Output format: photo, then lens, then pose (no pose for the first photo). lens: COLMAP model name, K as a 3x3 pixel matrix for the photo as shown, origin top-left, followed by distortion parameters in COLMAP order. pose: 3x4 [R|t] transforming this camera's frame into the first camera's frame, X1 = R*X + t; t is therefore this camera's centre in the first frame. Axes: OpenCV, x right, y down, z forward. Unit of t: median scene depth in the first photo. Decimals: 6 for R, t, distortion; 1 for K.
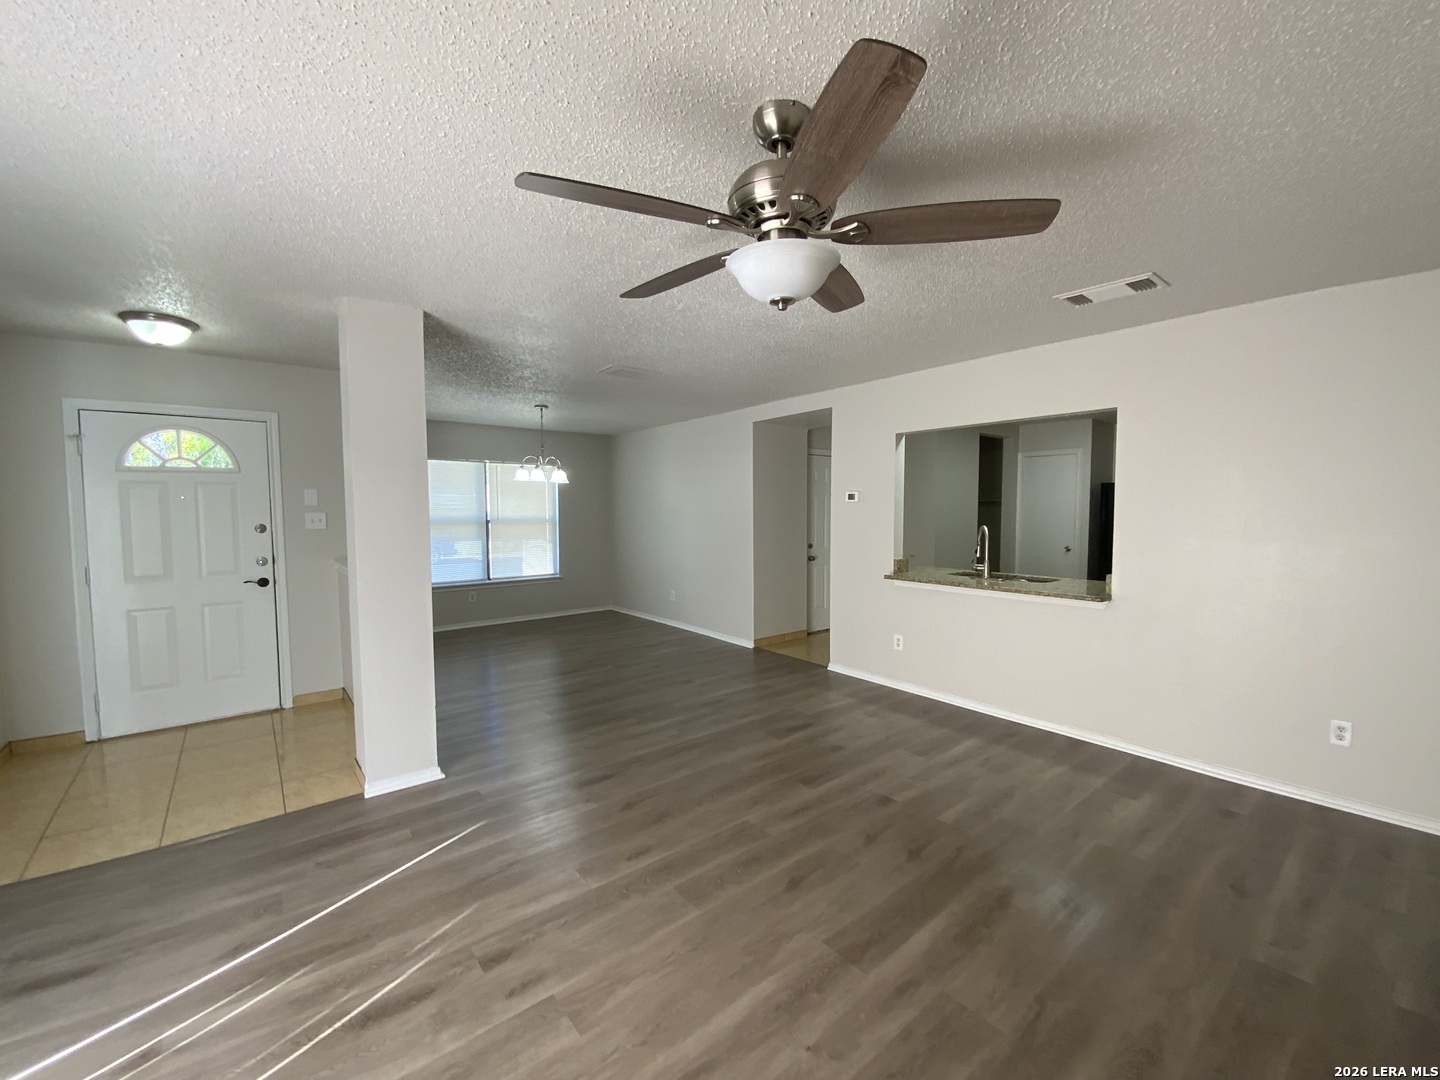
lens RADIAL K [[582.2, 0, 722.7], [0, 582.2, 541.6], [0, 0, 1]] dist [0.017185, -0.017571]
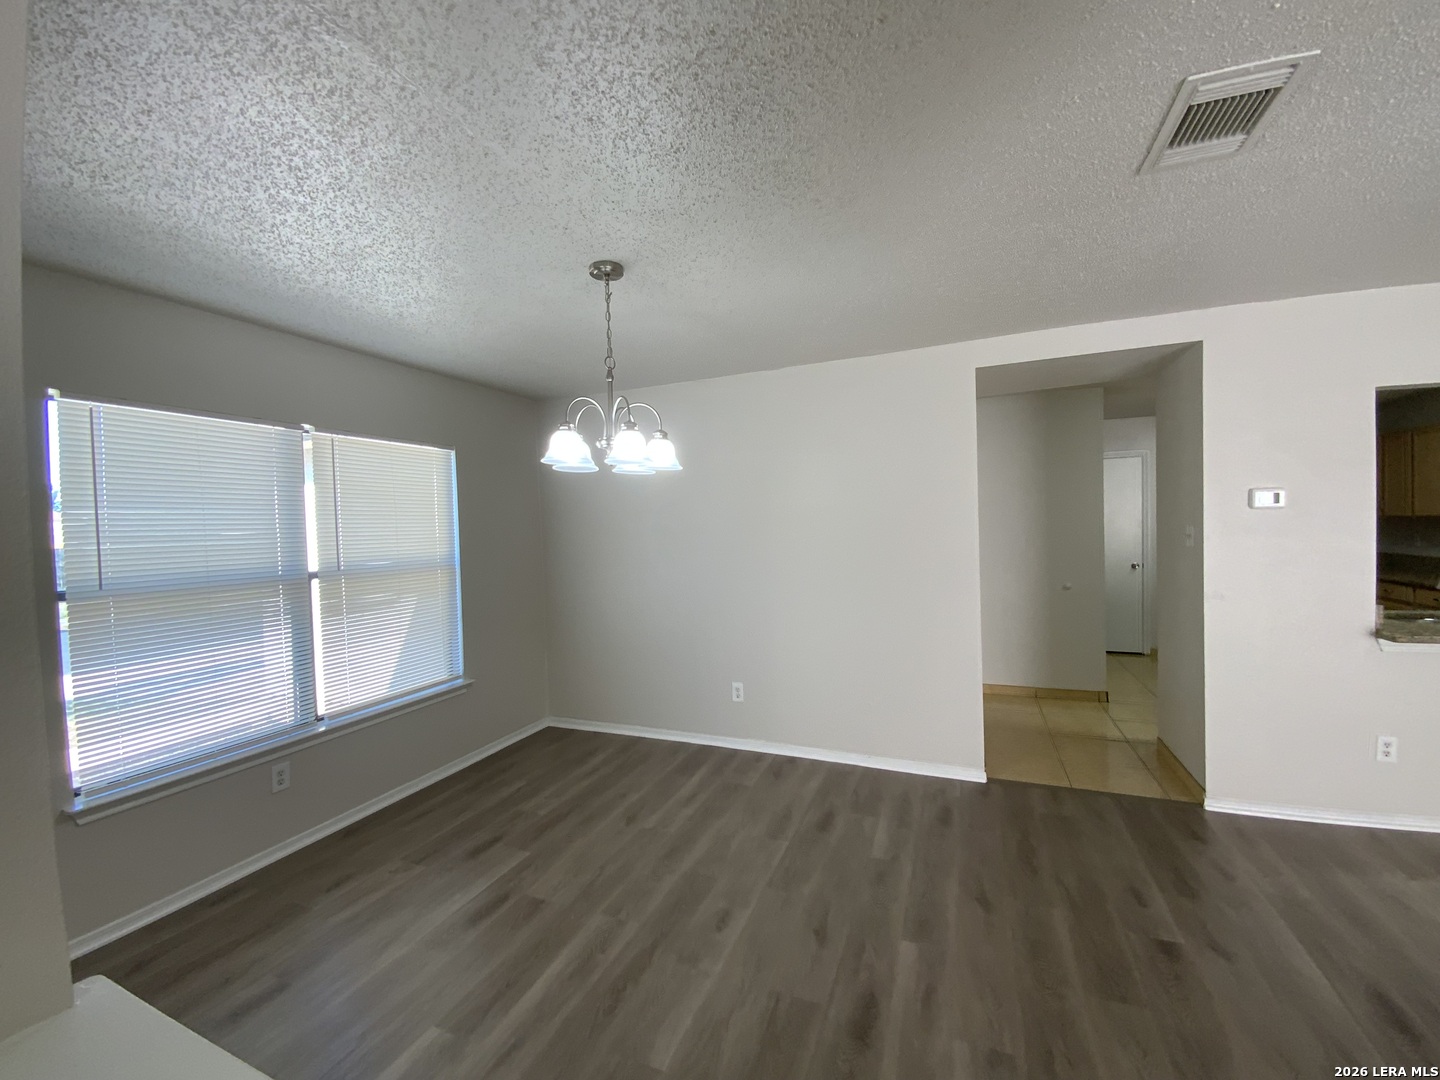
lens RADIAL K [[582.2, 0, 722.7], [0, 582.2, 541.6], [0, 0, 1]] dist [0.017185, -0.017571]
pose [[0.879755, -0.036578, 0.474018, -0.685156], [0.055028, 0.998169, -0.025105, -0.067199], [-0.472232, 0.048170, 0.880157, 1.021921]]
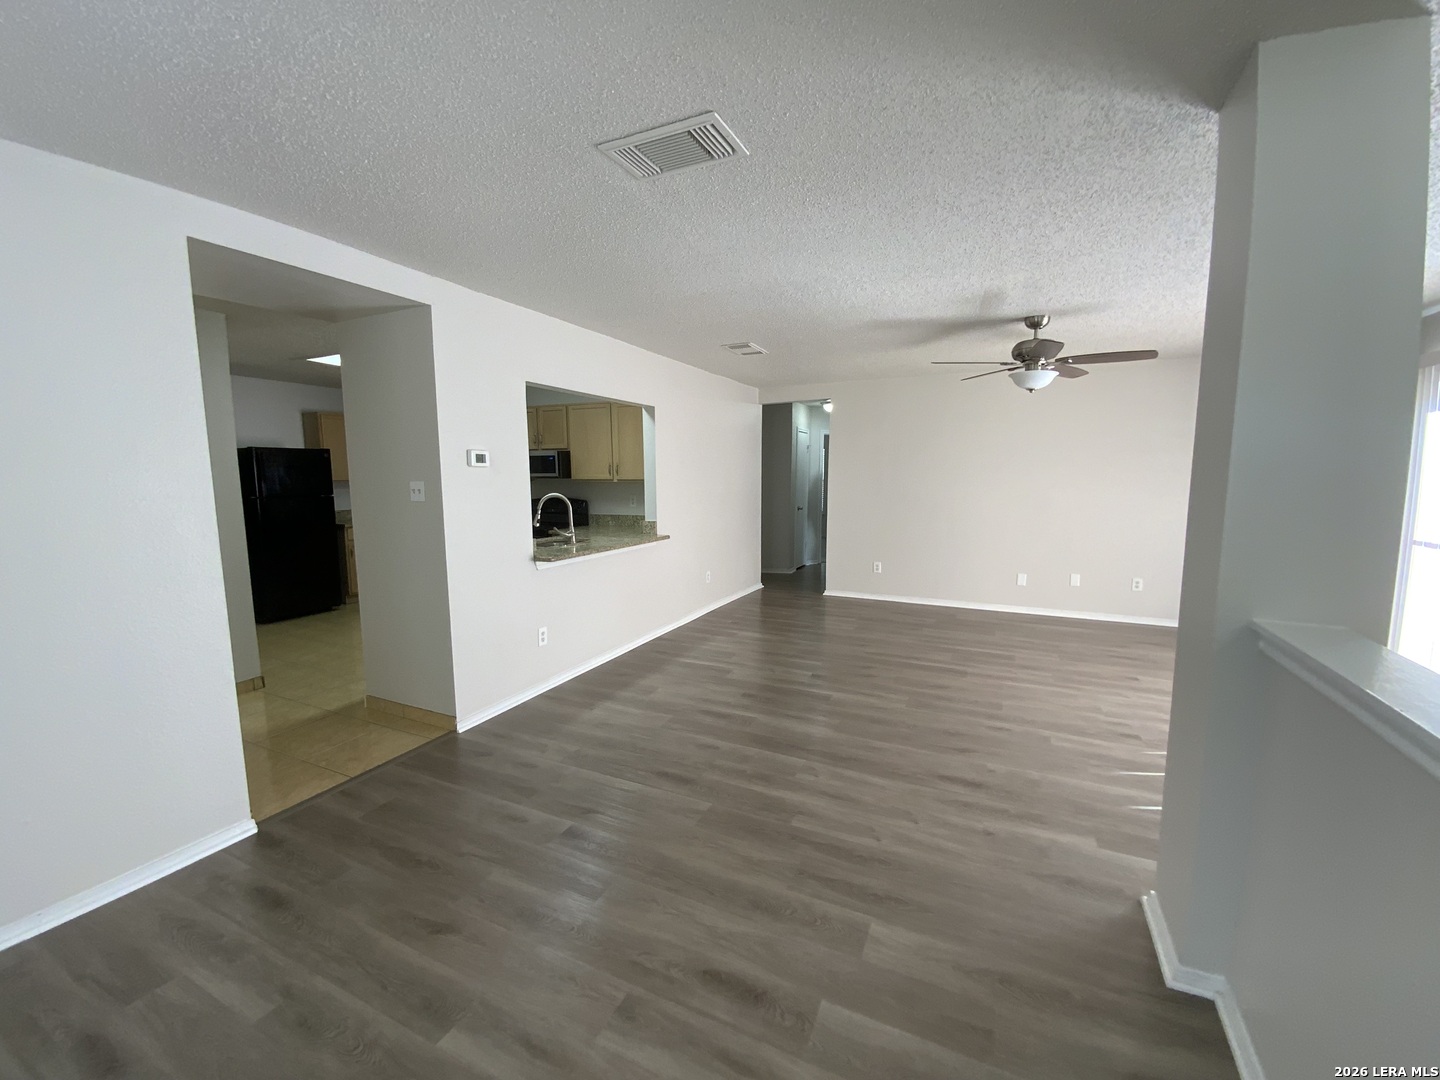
lens RADIAL K [[582.2, 0, 722.7], [0, 582.2, 541.6], [0, 0, 1]] dist [0.017185, -0.017571]
pose [[-0.429270, -0.103569, 0.897218, -0.696226], [0.058907, 0.988078, 0.142241, -0.082437], [-0.901253, 0.113912, -0.418051, 1.406707]]
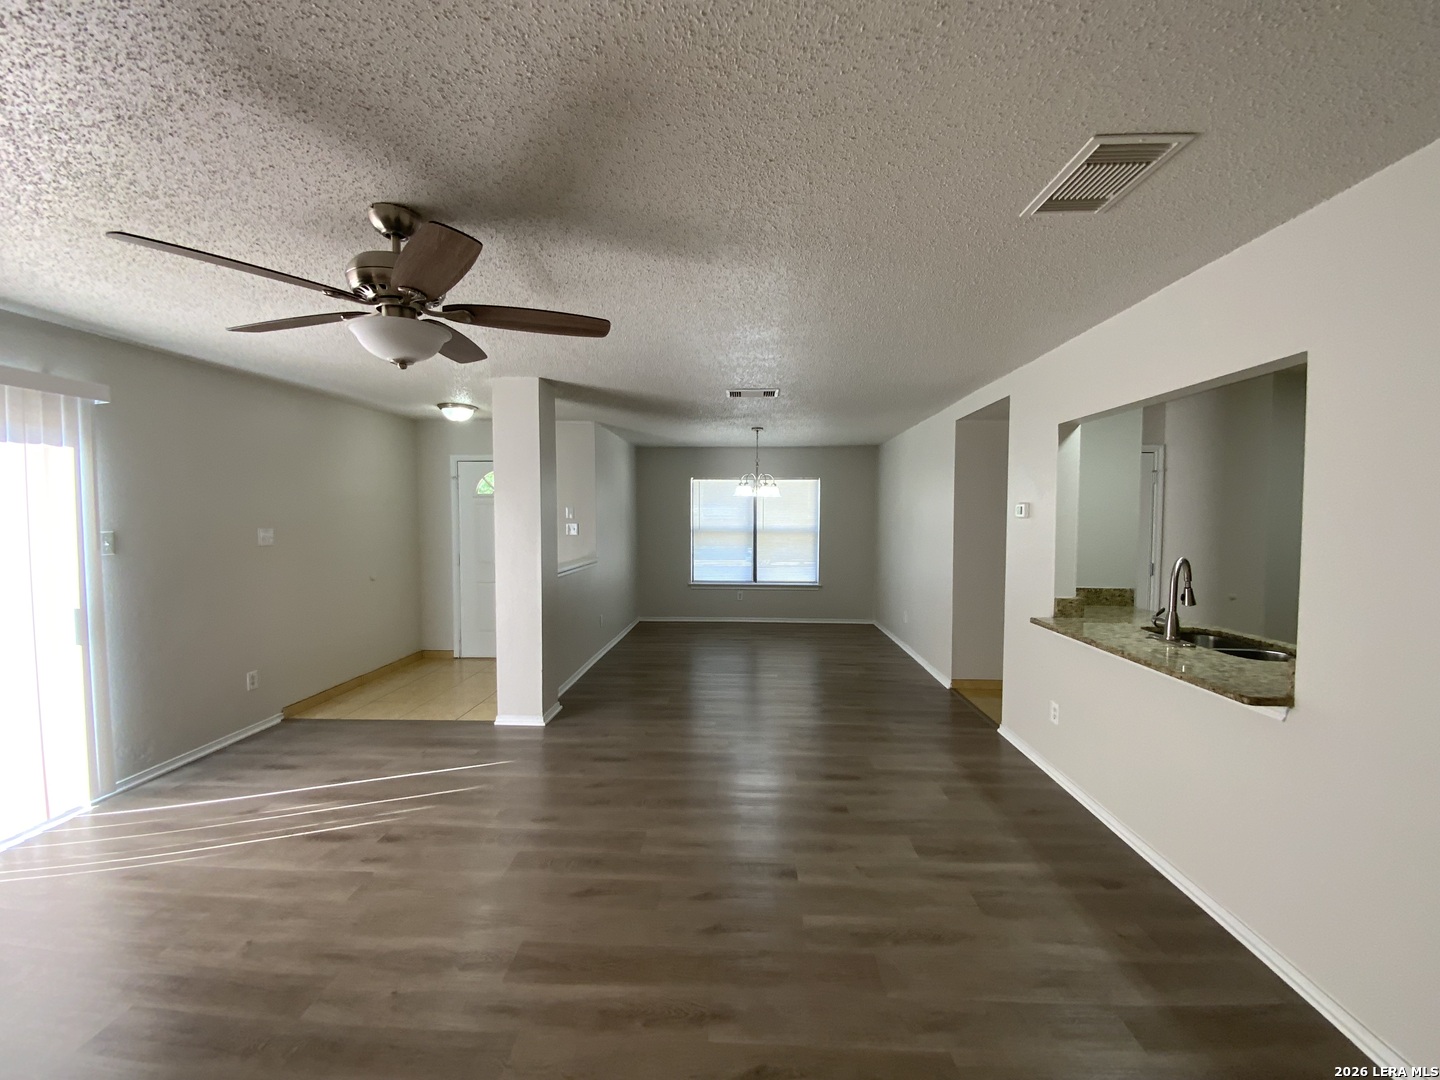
lens RADIAL K [[582.2, 0, 722.7], [0, 582.2, 541.6], [0, 0, 1]] dist [0.017185, -0.017571]
pose [[0.747273, 0.034042, -0.663645, 0.598735], [-0.042645, 0.999085, 0.003230, -0.030140], [0.663147, 0.025887, 0.748041, 0.230748]]
